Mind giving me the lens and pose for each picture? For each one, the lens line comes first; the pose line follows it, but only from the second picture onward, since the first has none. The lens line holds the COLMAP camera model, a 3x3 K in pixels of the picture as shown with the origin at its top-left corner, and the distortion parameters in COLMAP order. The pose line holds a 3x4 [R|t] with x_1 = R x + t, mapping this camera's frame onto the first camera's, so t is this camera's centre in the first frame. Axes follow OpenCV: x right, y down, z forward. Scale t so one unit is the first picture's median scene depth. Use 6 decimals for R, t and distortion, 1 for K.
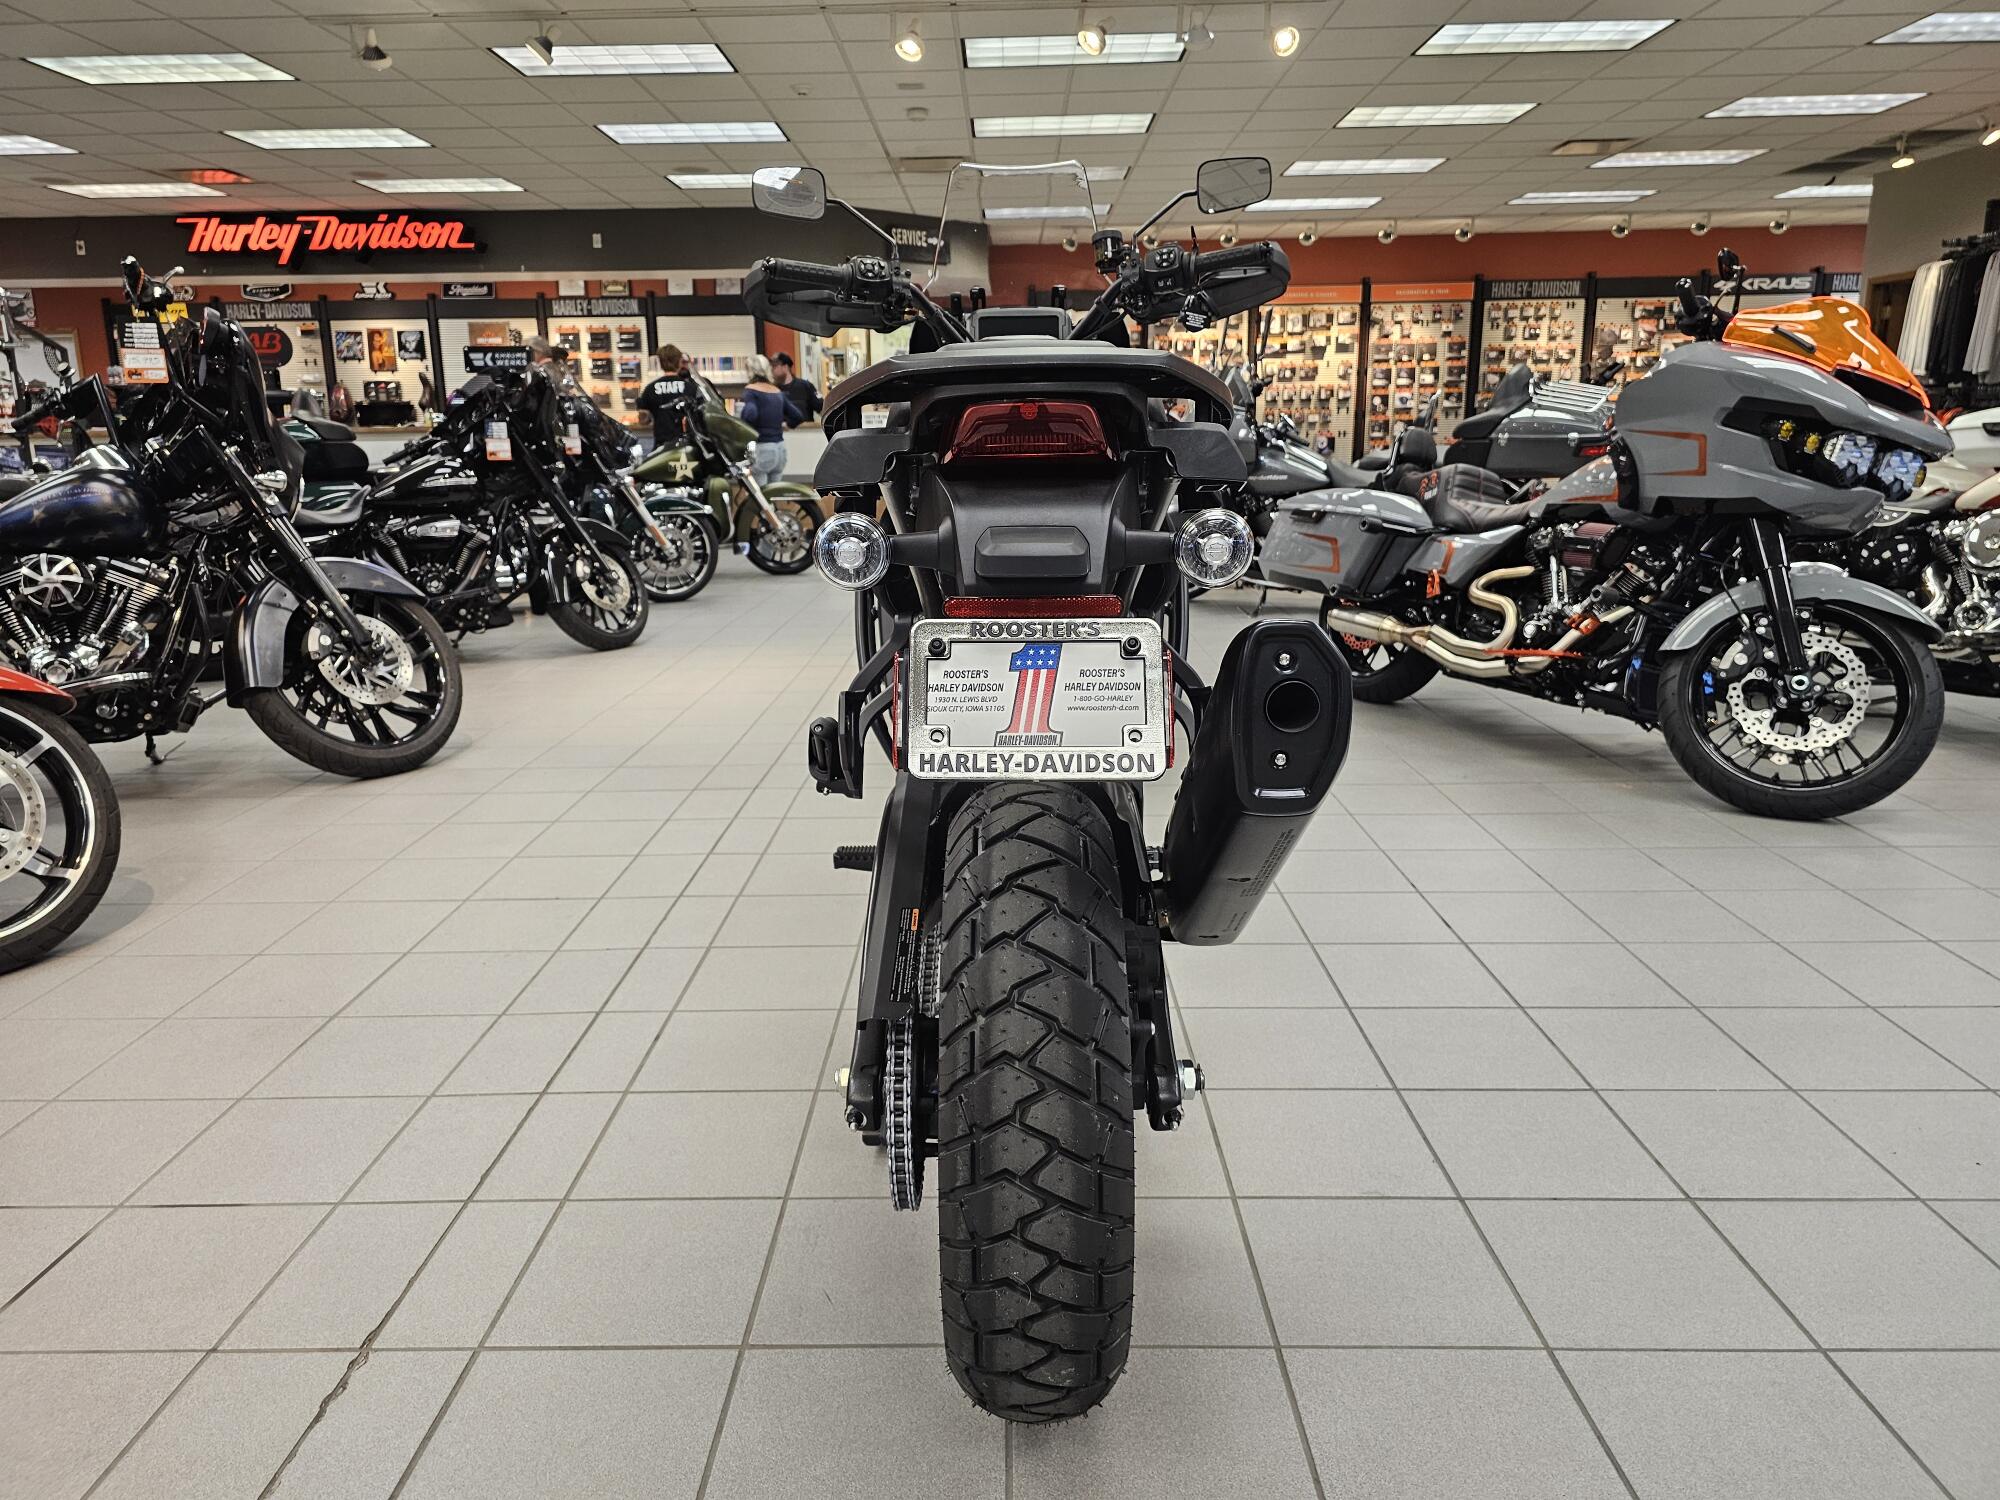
lens RADIAL K [[1348.1, 0, 980.7], [0, 1348.1, 729.9], [0, 0, 1]] dist [0.047489, -0.044053]
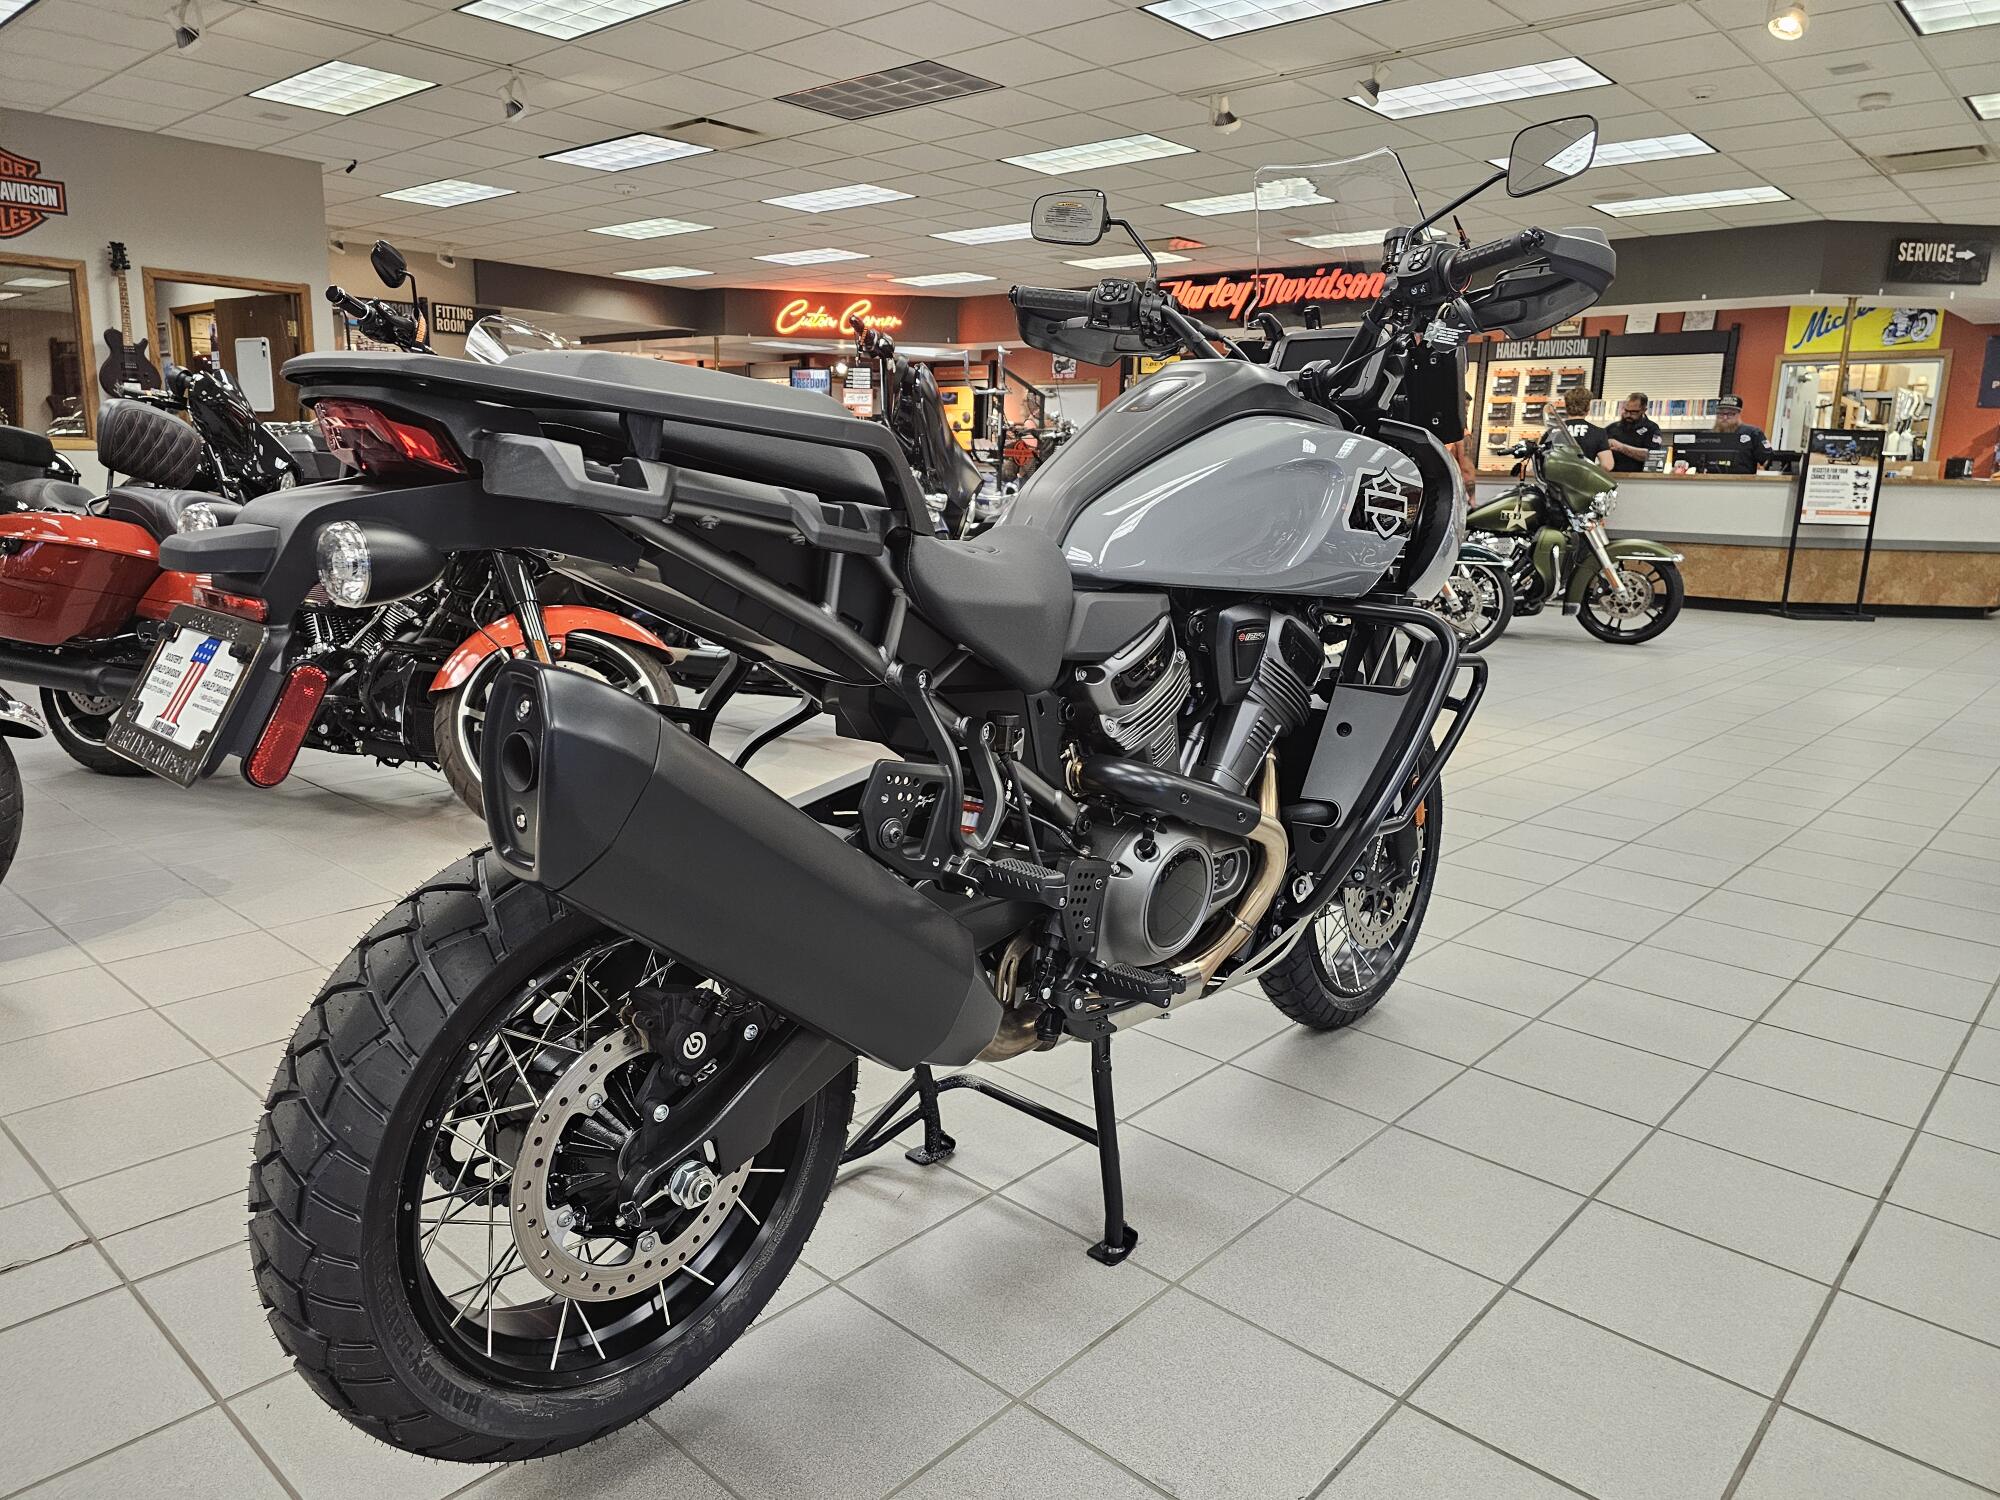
lens RADIAL K [[1348.1, 0, 980.7], [0, 1348.1, 729.9], [0, 0, 1]] dist [0.047489, -0.044053]
pose [[0.749786, 0.159554, -0.642155, 0.098081], [-0.180269, 0.983038, 0.033768, -0.012640], [0.636651, 0.090441, 0.765830, 0.054348]]
